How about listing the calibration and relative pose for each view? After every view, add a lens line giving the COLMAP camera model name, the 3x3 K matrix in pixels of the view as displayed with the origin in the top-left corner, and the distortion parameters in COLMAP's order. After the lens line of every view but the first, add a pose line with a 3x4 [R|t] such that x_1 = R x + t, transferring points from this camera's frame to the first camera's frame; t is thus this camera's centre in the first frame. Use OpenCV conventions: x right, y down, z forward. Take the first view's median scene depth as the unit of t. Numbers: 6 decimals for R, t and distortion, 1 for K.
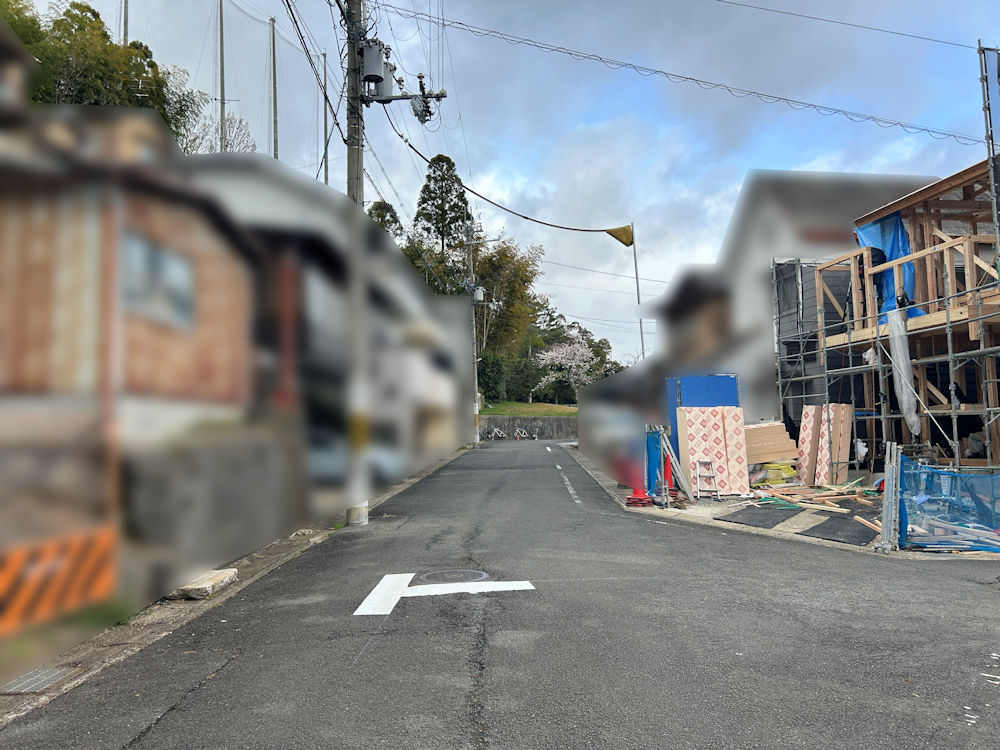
lens RADIAL K [[747.3, 0, 502.6], [0, 747.3, 373.4], [0, 0, 1]] dist [0.052362, -0.056602]
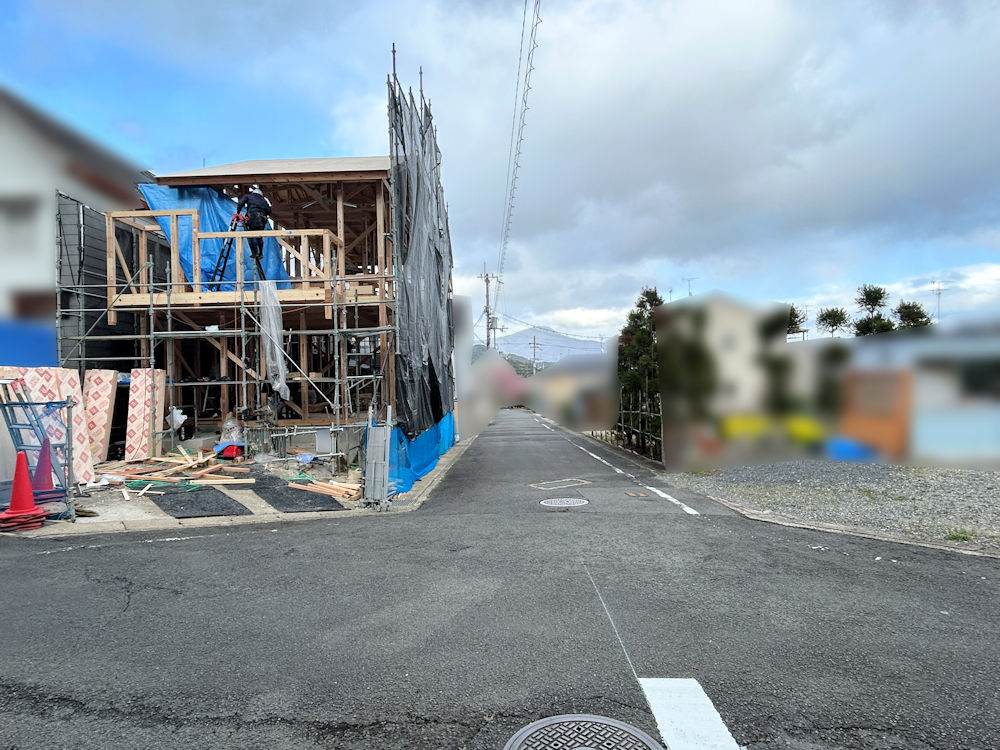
lens RADIAL K [[576.2, 0, 503.6], [0, 576.2, 371.2], [0, 0, 1]] dist [-0.014955, -0.002728]
pose [[0.153862, 0.030557, 0.987620, -0.188659], [-0.059972, 0.997968, -0.021534, 0.034002], [-0.986271, -0.055916, 0.155382, 0.490160]]
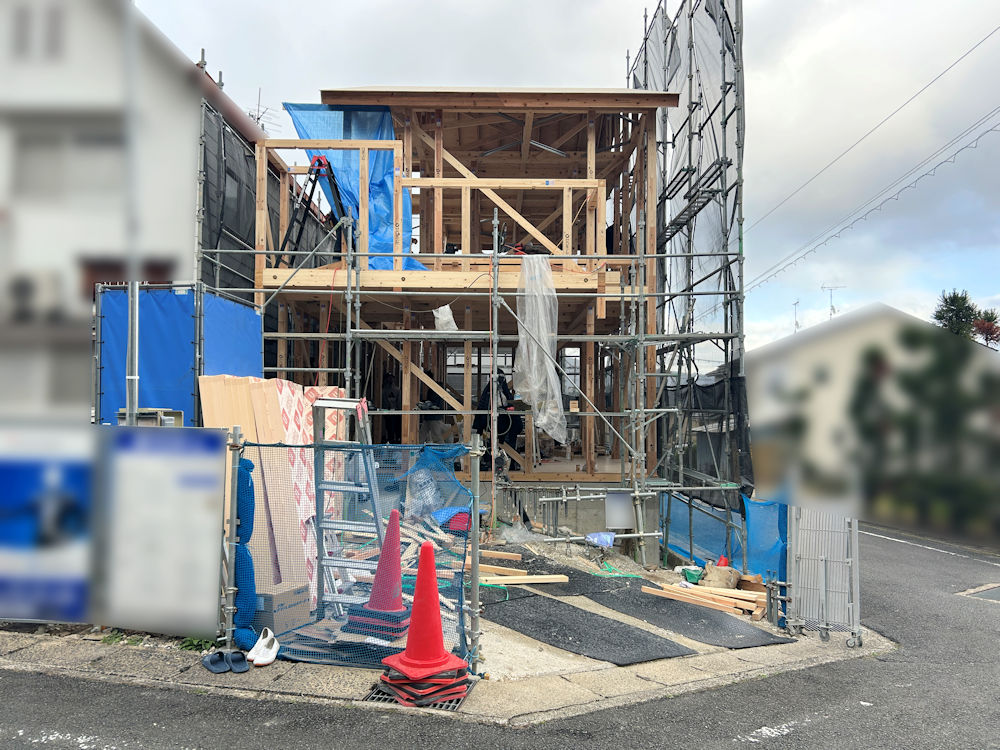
lens RADIAL K [[747.3, 0, 499.0], [0, 747.3, 375.0], [0, 0, 1]] dist [0.052362, -0.056602]
pose [[0.144844, 0.070801, 0.986918, -0.113140], [-0.092567, 0.994032, -0.057726, 0.055216], [-0.985115, -0.082994, 0.150533, 0.826752]]
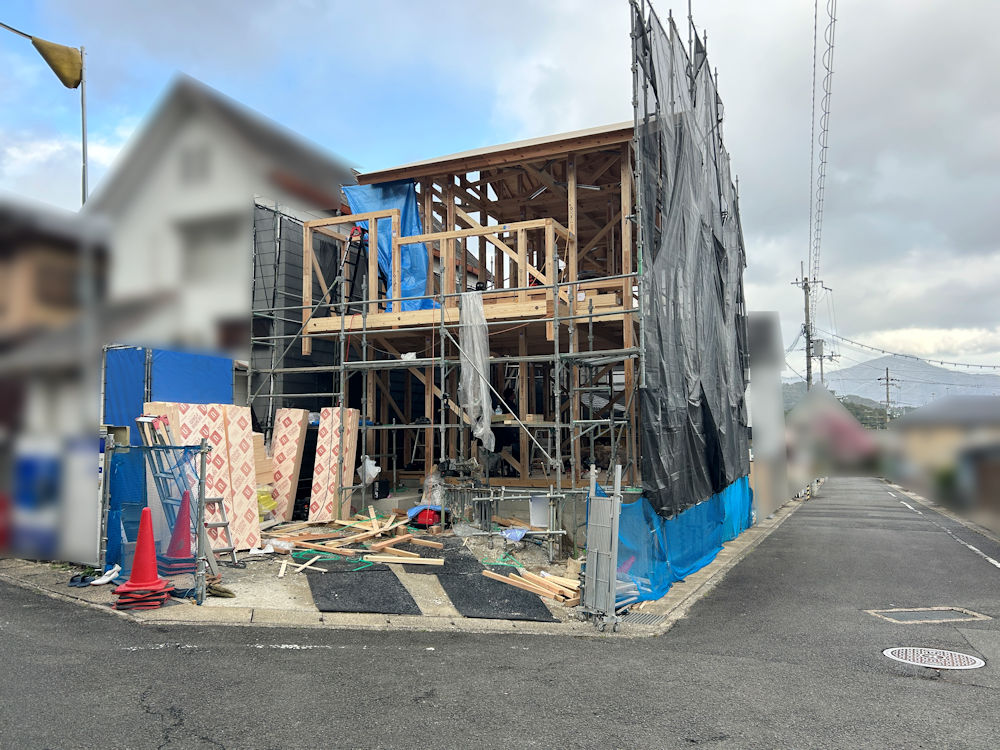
lens RADIAL K [[747.3, 0, 504.7], [0, 747.3, 361.9], [0, 0, 1]] dist [0.052362, -0.056602]
pose [[0.541116, 0.097029, 0.835331, -0.094530], [-0.075395, 0.994919, -0.066726, 0.034133], [-0.837561, -0.026873, 0.545682, 0.487679]]
